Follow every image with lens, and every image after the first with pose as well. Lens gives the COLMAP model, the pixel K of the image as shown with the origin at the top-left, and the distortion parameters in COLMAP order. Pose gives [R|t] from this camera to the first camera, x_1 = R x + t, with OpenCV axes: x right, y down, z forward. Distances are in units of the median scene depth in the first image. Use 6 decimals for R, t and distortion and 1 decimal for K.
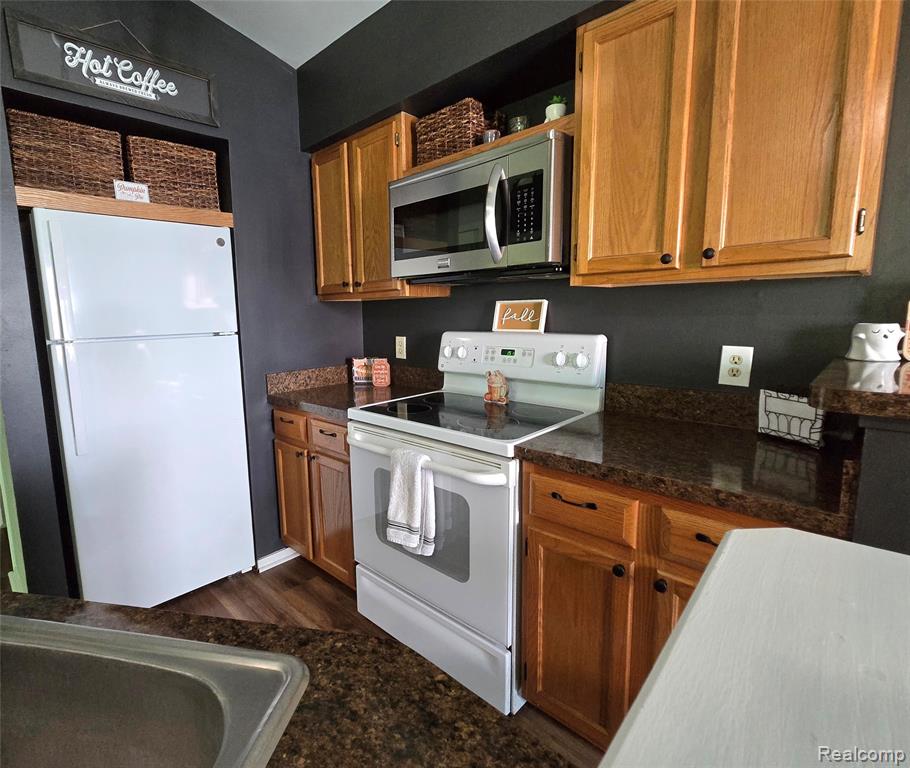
lens RADIAL K [[467.0, 0, 401.7], [0, 467.0, 376.7], [0, 0, 1]] dist [0.000372, 0.000486]
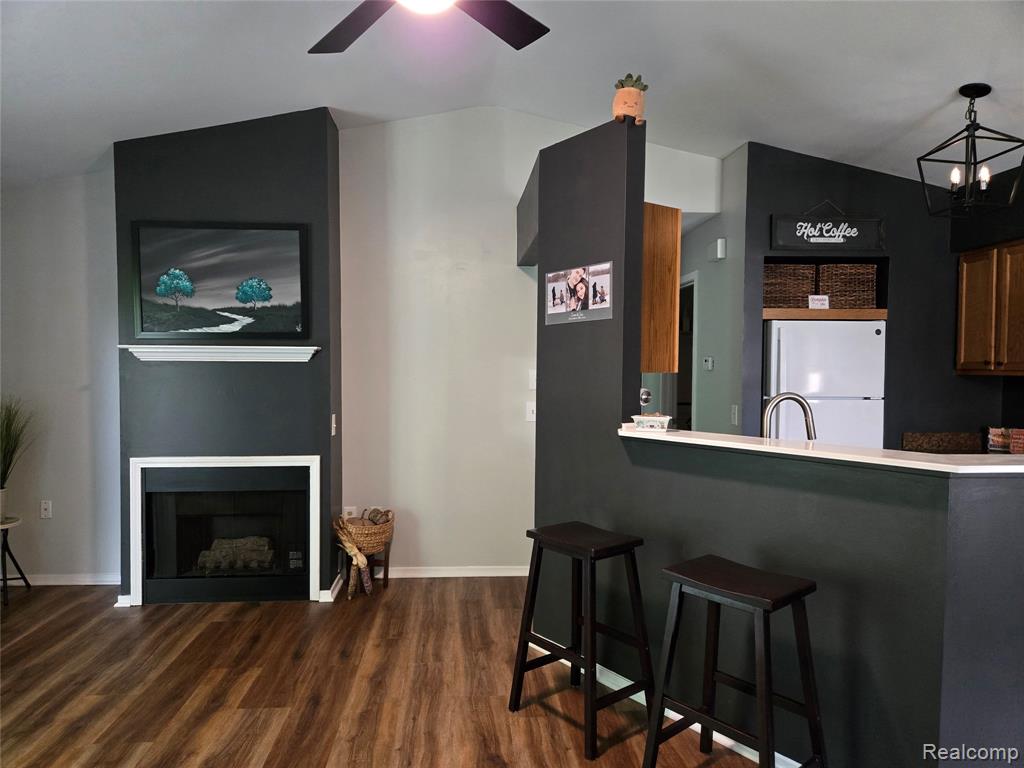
lens RADIAL K [[685.1, 0, 504.1], [0, 685.1, 387.6], [0, 0, 1]] dist [0.066663, -0.060407]
pose [[0.765108, 0.048571, -0.642068, 0.095143], [-0.114532, 0.991516, -0.061474, 0.132311], [0.633635, 0.120571, 0.764179, -1.306921]]
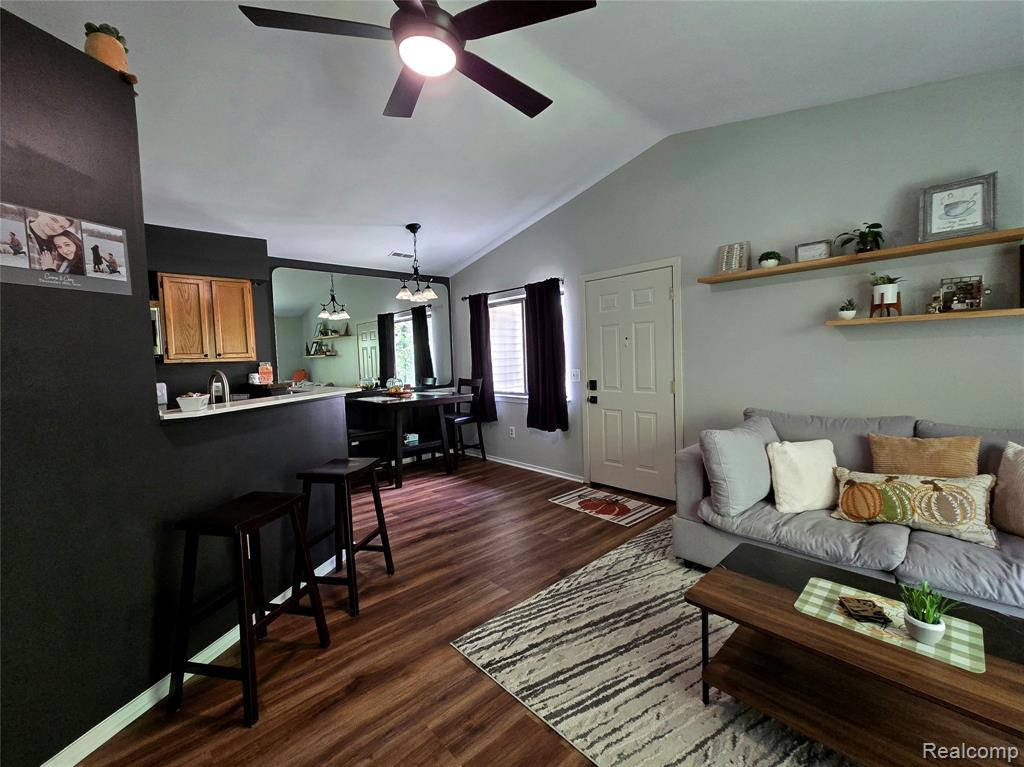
lens RADIAL K [[429.8, 0, 516.5], [0, 429.8, 377.8], [0, 0, 1]] dist [0.001462, 0.000262]
pose [[0.017803, -0.027744, 0.999456, -1.542765], [0.175111, 0.984251, 0.024203, 0.131145], [-0.984388, 0.174585, 0.022381, -0.746062]]
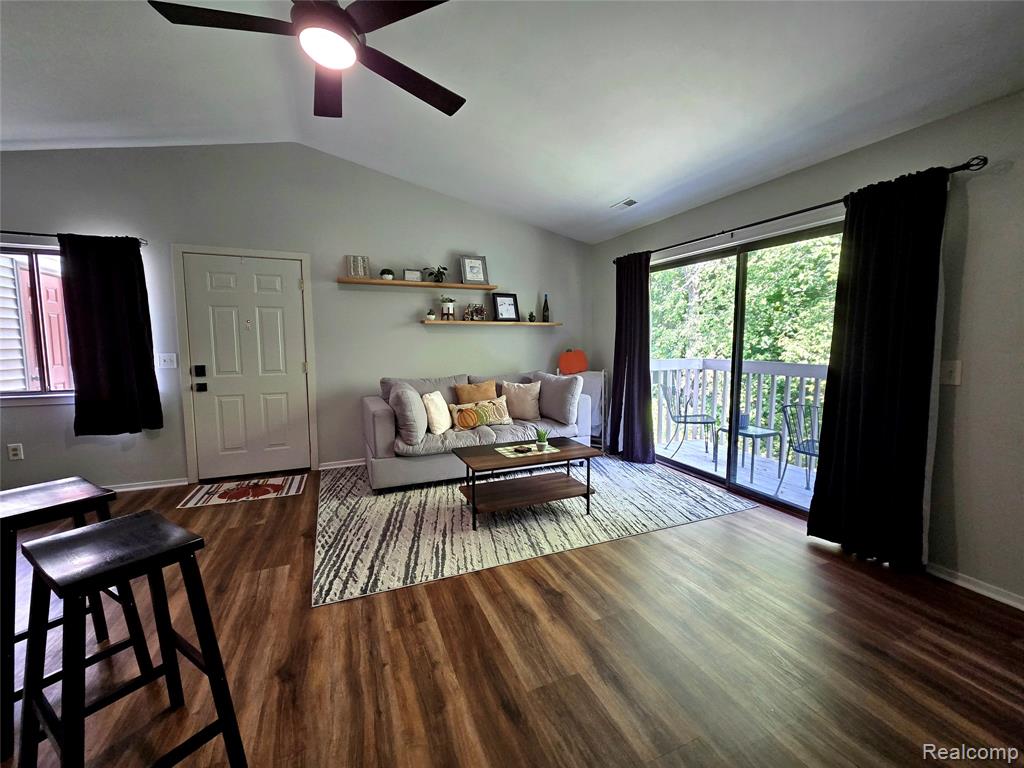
lens RADIAL K [[420.7, 0, 512.0], [0, 420.7, 384.0], [0, 0, 1]] dist [-0.001130, 0.000080]
pose [[-0.933031, -0.010889, 0.359631, -1.367098], [0.075330, 0.971477, 0.224851, 0.025247], [-0.351822, 0.236884, -0.905598, 0.157988]]
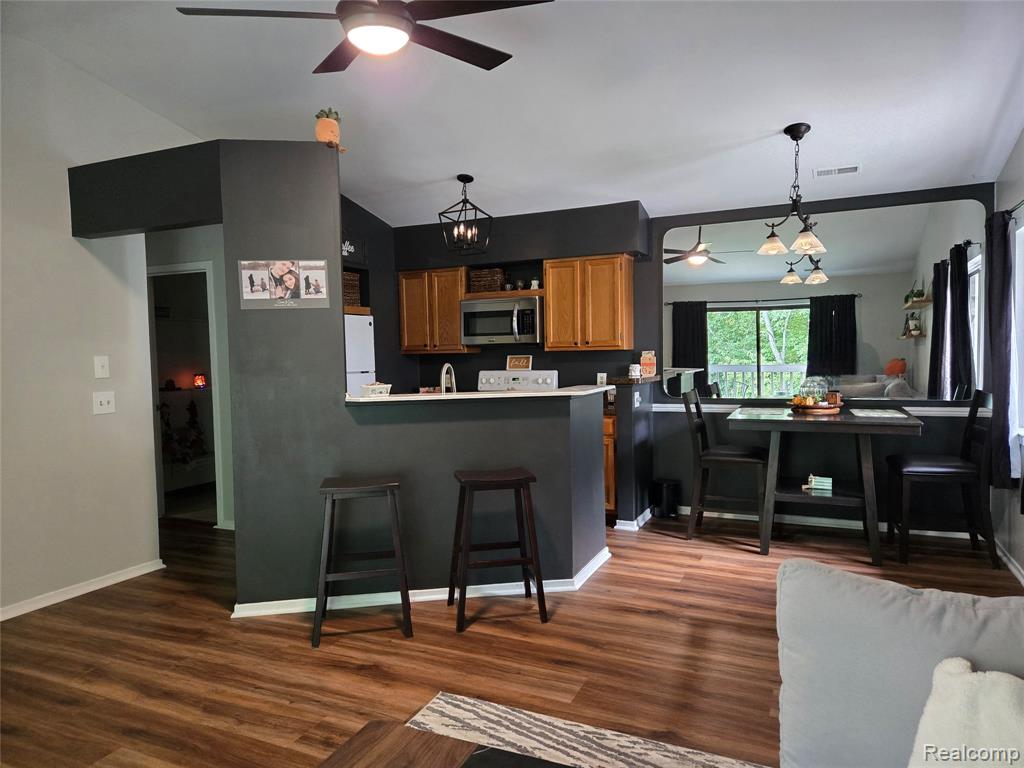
lens RADIAL K [[679.1, 0, 513.8], [0, 679.1, 389.0], [0, 0, 1]] dist [0.085530, -0.066634]
pose [[0.928183, -0.012822, 0.371903, -0.932041], [0.048121, 0.995151, -0.085790, 0.256544], [-0.368999, 0.097525, 0.924299, -1.861932]]
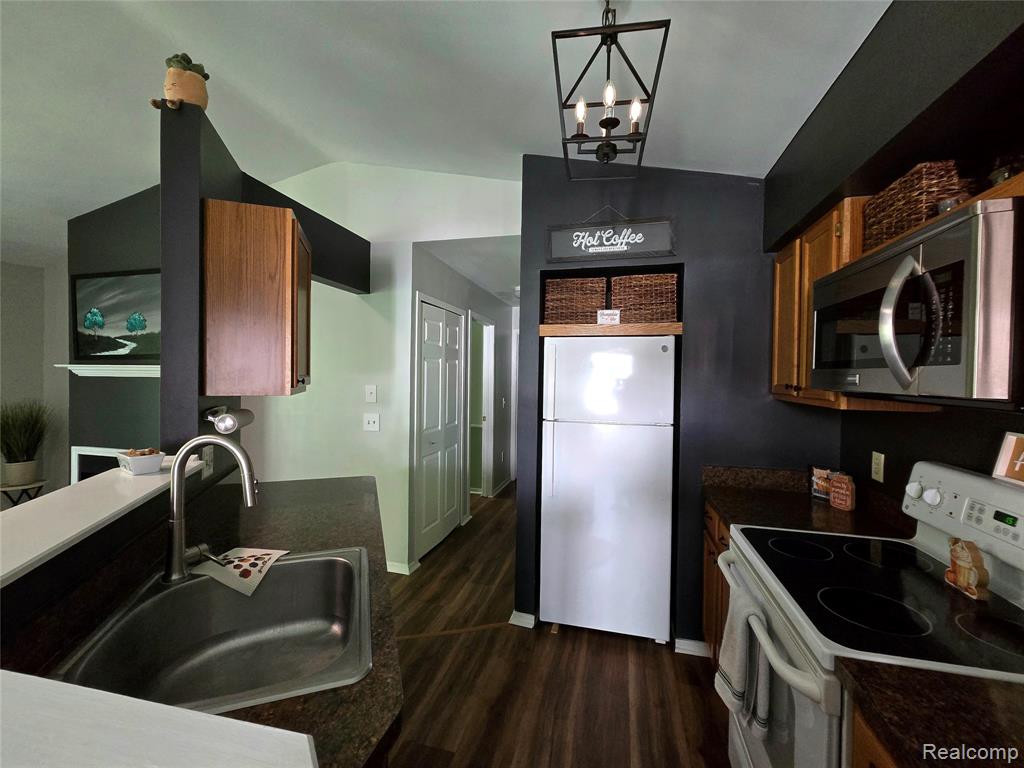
lens RADIAL K [[419.2, 0, 516.0], [0, 419.2, 378.9], [0, 0, 1]] dist [-0.000465, 0.000409]
pose [[0.530287, 0.039875, -0.846880, 0.341670], [-0.144563, 0.988518, -0.043976, -0.115277], [0.835403, 0.145748, 0.529962, 0.131004]]
